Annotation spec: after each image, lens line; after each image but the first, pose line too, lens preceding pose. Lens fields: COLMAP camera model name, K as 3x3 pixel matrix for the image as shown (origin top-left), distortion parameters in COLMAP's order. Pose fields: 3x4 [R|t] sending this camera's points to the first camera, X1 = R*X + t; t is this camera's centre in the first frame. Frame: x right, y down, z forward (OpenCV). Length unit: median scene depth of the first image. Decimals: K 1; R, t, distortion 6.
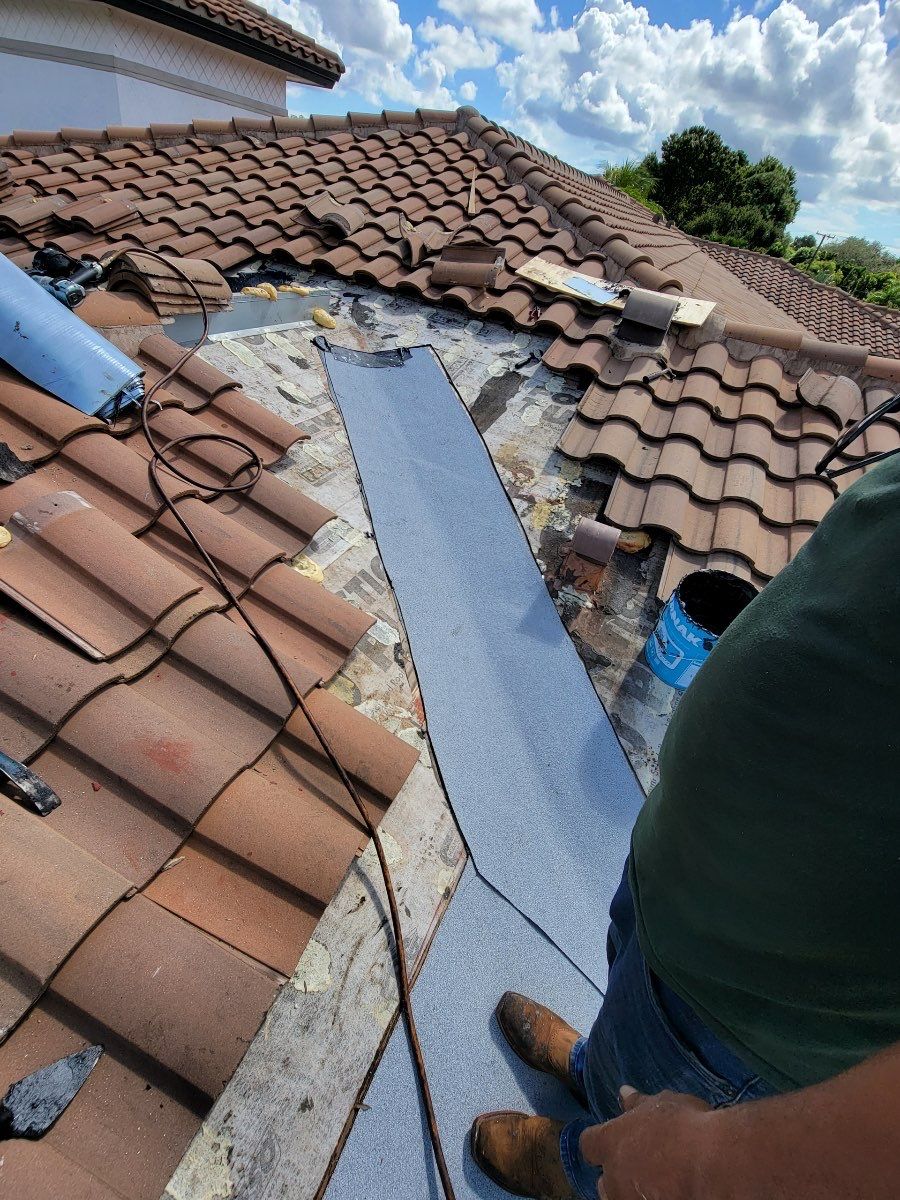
lens RADIAL K [[550.5, 0, 450.0], [0, 550.5, 600.0], [0, 0, 1]] dist [-0.000233, 0.000050]
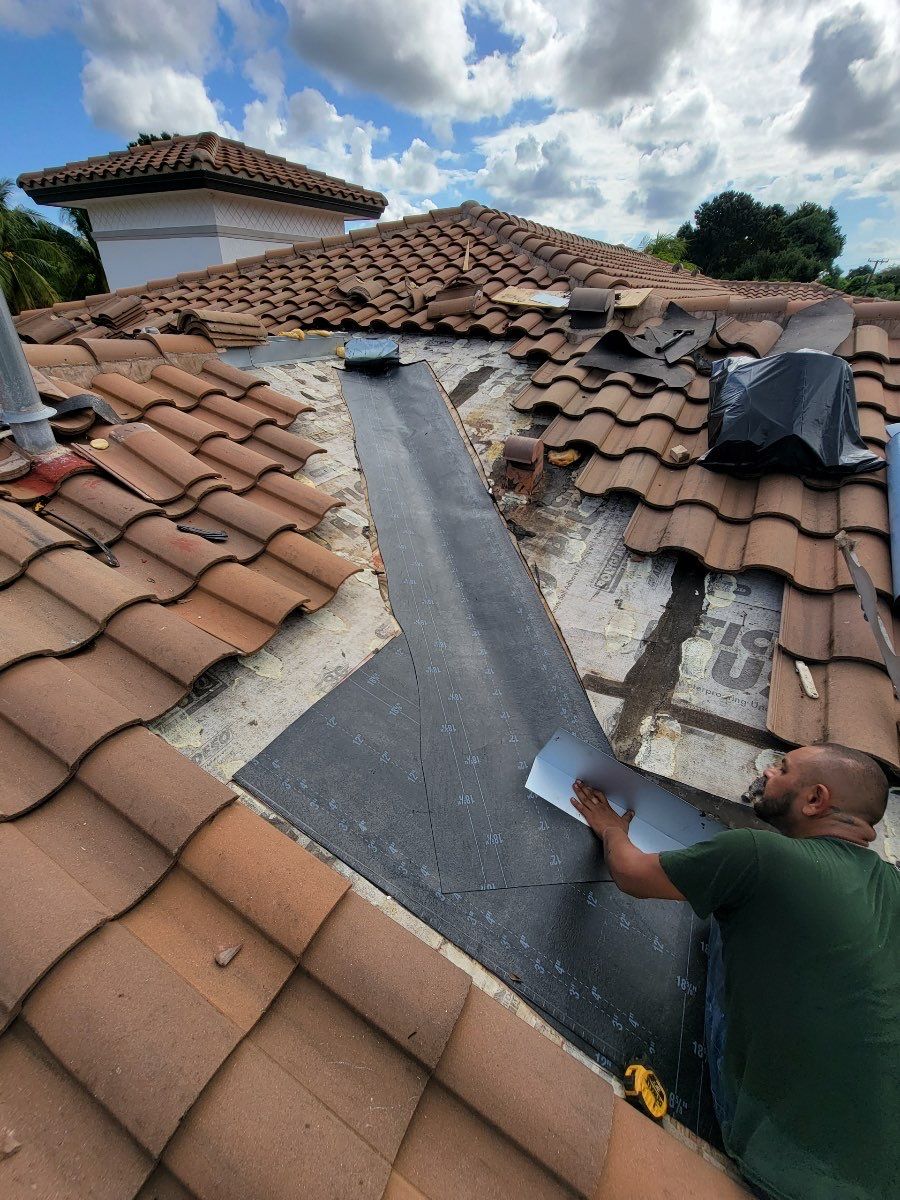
lens RADIAL K [[514.4, 0, 453.1], [0, 514.4, 603.9], [0, 0, 1]] dist [0.001939, 0.000193]
pose [[0.981896, -0.088999, -0.167212, 0.175917], [0.070583, 0.991081, -0.113030, 0.240666], [0.175780, 0.099181, 0.979420, -0.114295]]
